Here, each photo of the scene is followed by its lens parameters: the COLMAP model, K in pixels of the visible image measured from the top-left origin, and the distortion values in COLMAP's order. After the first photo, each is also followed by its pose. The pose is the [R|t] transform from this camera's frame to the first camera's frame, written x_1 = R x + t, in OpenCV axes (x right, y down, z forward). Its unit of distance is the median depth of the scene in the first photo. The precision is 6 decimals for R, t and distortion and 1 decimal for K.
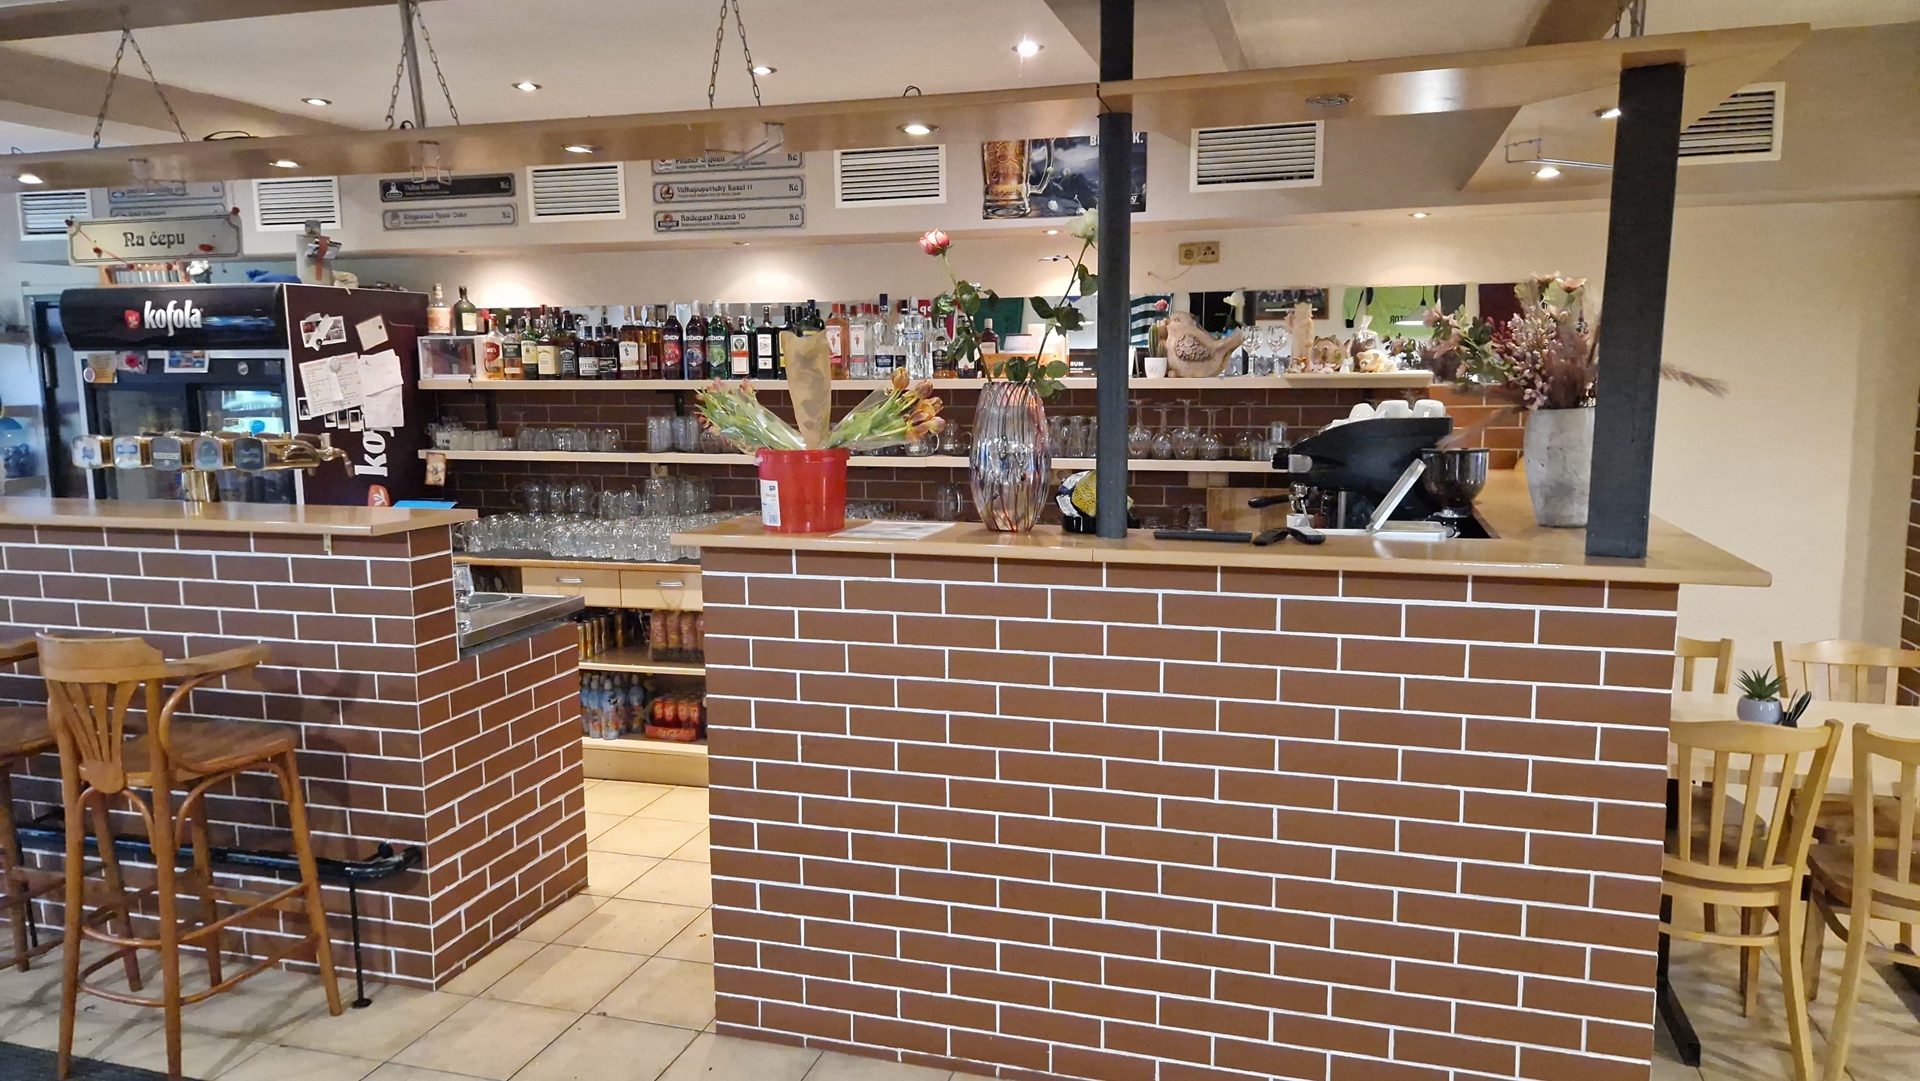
lens RADIAL K [[1282.8, 0, 974.6], [0, 1282.8, 544.7], [0, 0, 1]] dist [0.067381, -0.057345]
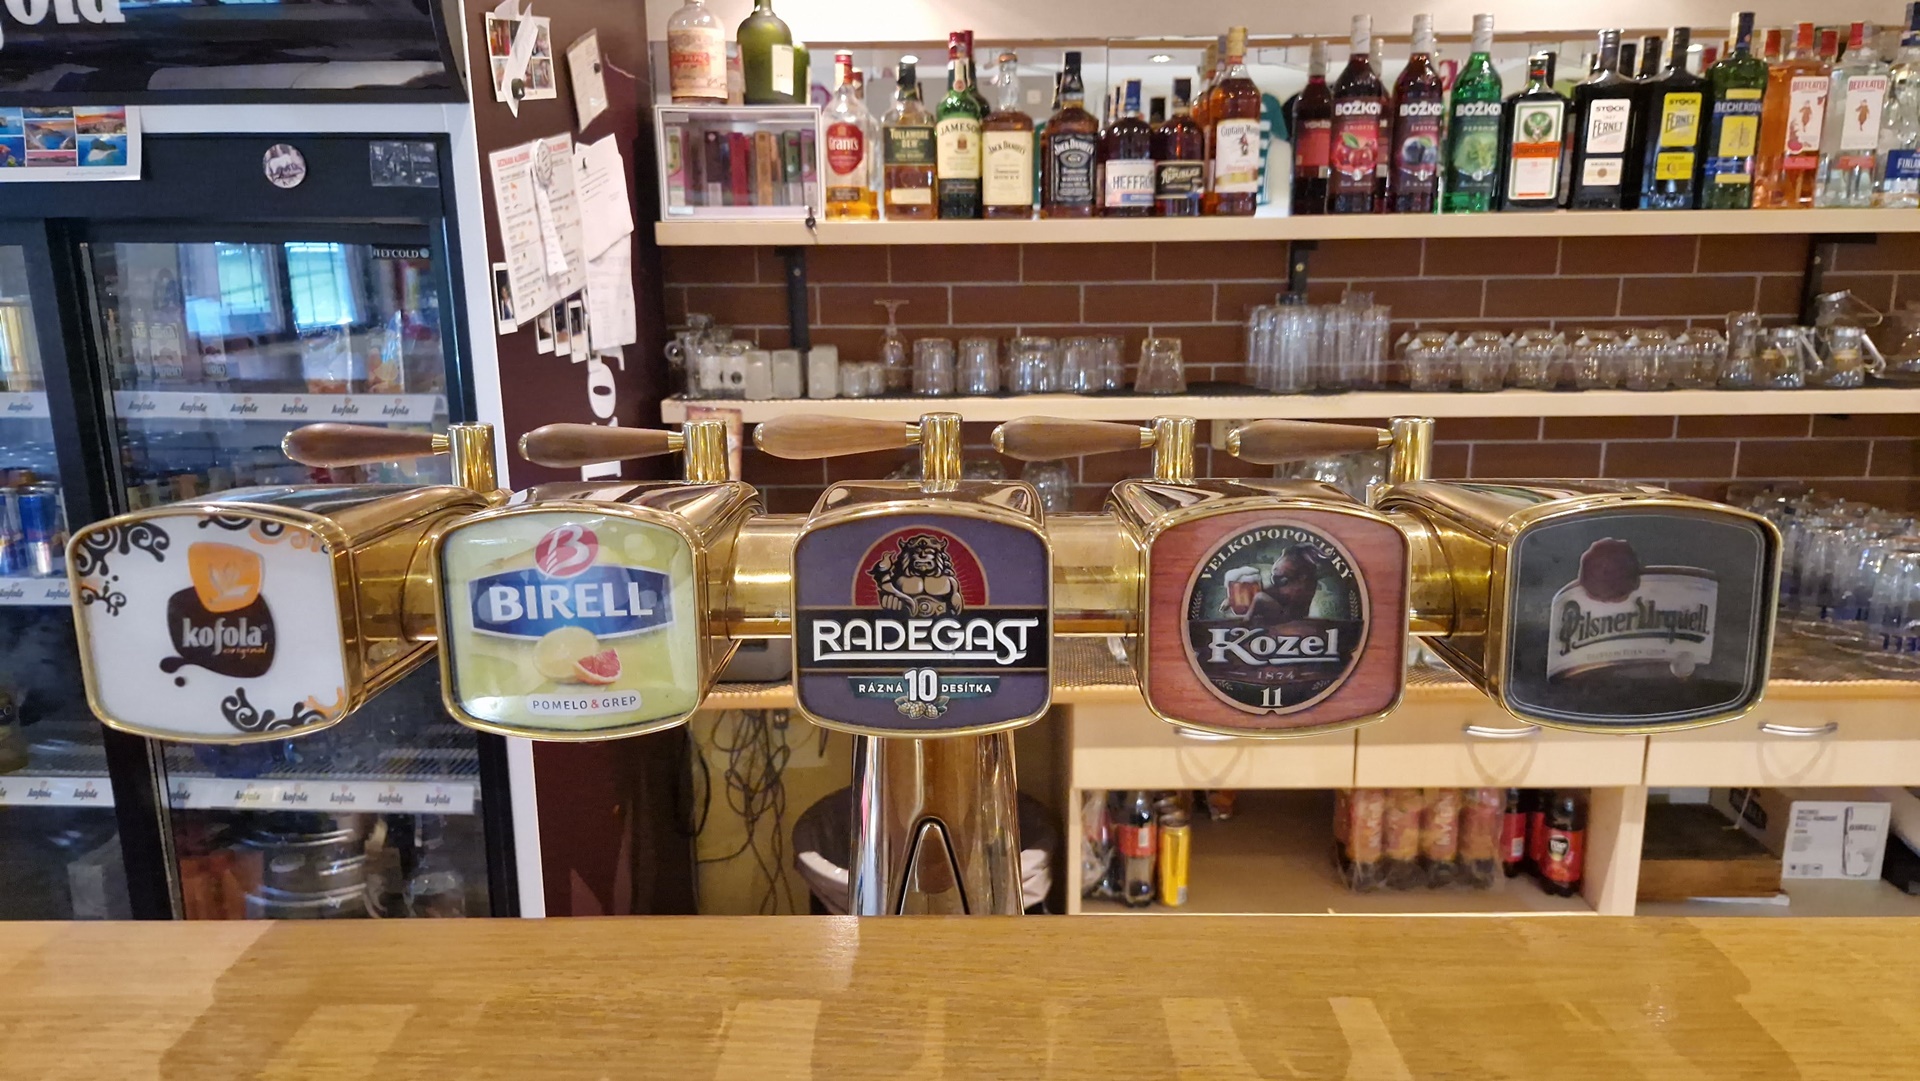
lens RADIAL K [[1282.8, 0, 963.2], [0, 1282.8, 534.3], [0, 0, 1]] dist [0.067381, -0.057345]
pose [[0.963268, -0.058087, 0.262185, -0.479248], [0.036242, 0.995514, 0.087400, -0.068348], [-0.266085, -0.074688, 0.961052, 0.638482]]
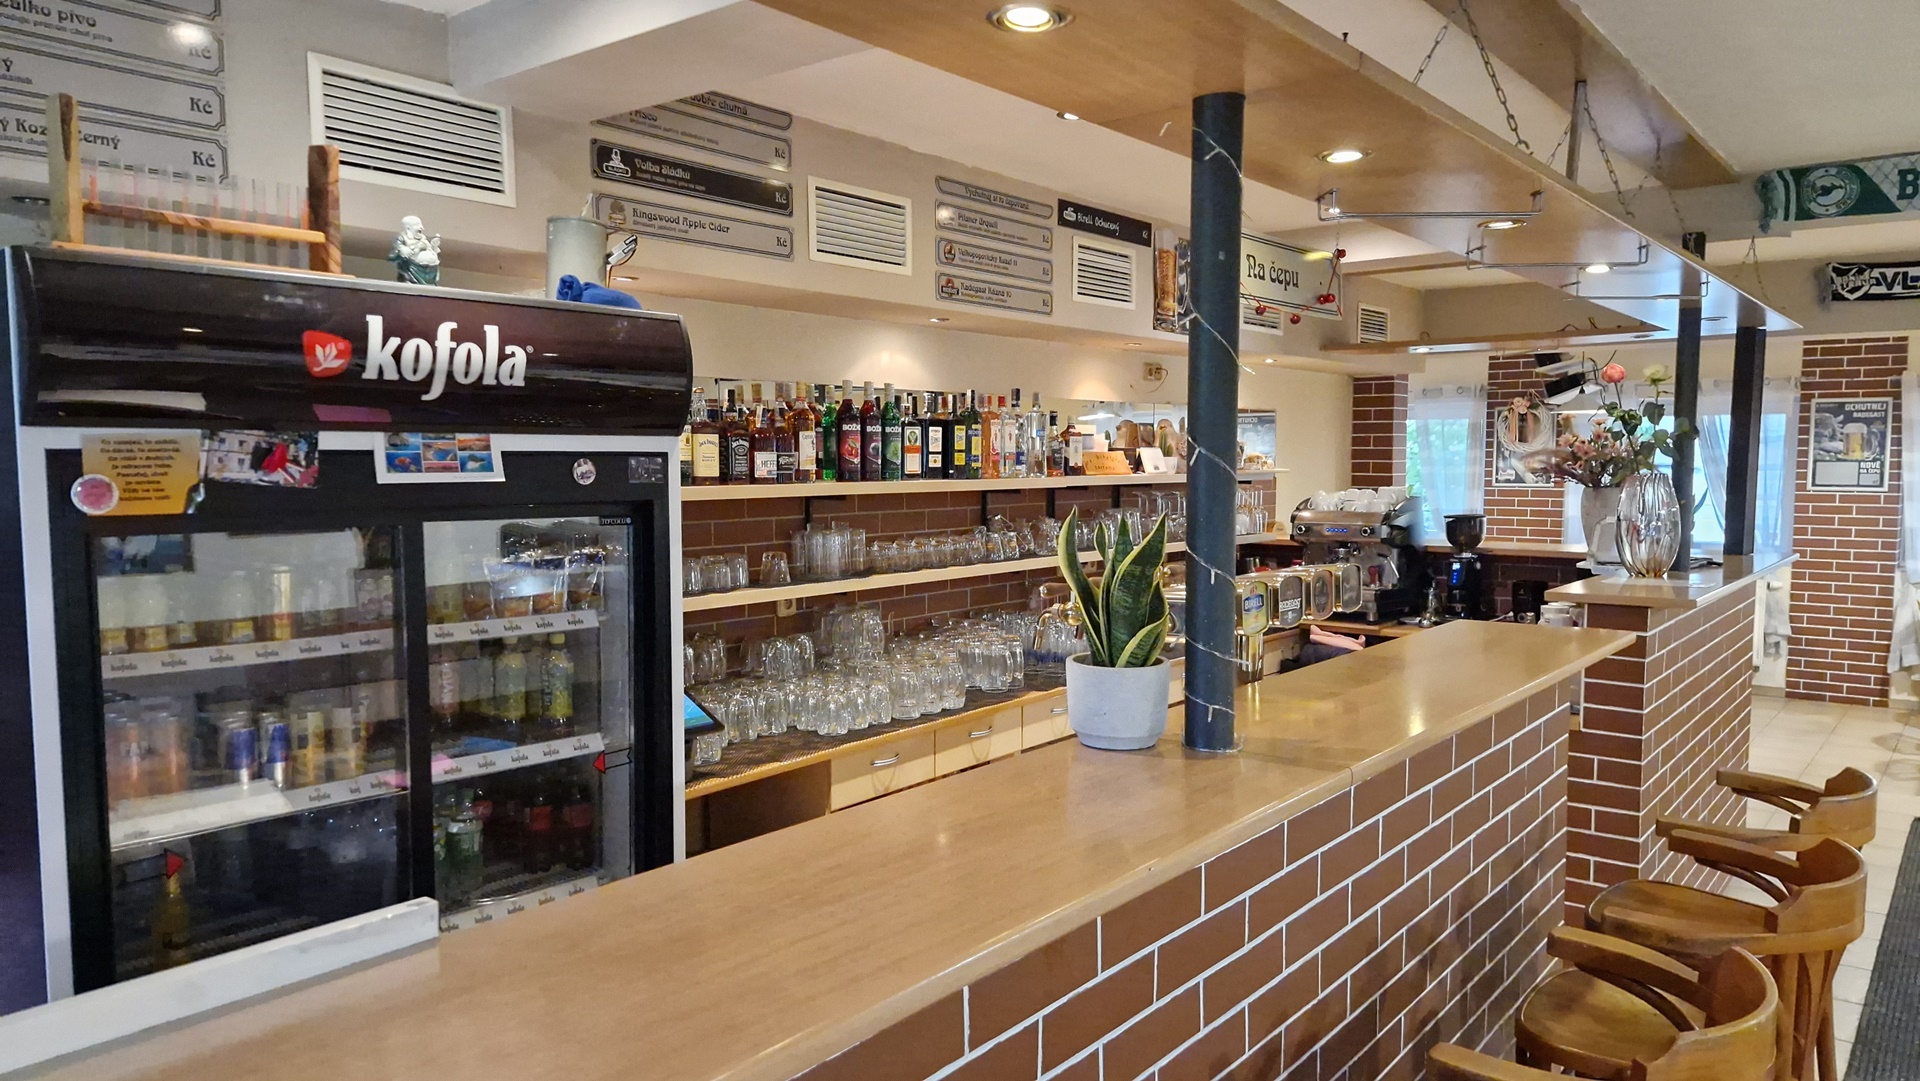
lens RADIAL K [[1282.8, 0, 968.4], [0, 1282.8, 552.3], [0, 0, 1]] dist [0.067381, -0.057345]
pose [[0.378736, -0.062439, 0.923396, -0.934792], [0.126072, 0.991902, 0.015362, -0.091366], [-0.916878, 0.110596, 0.383541, 0.661578]]
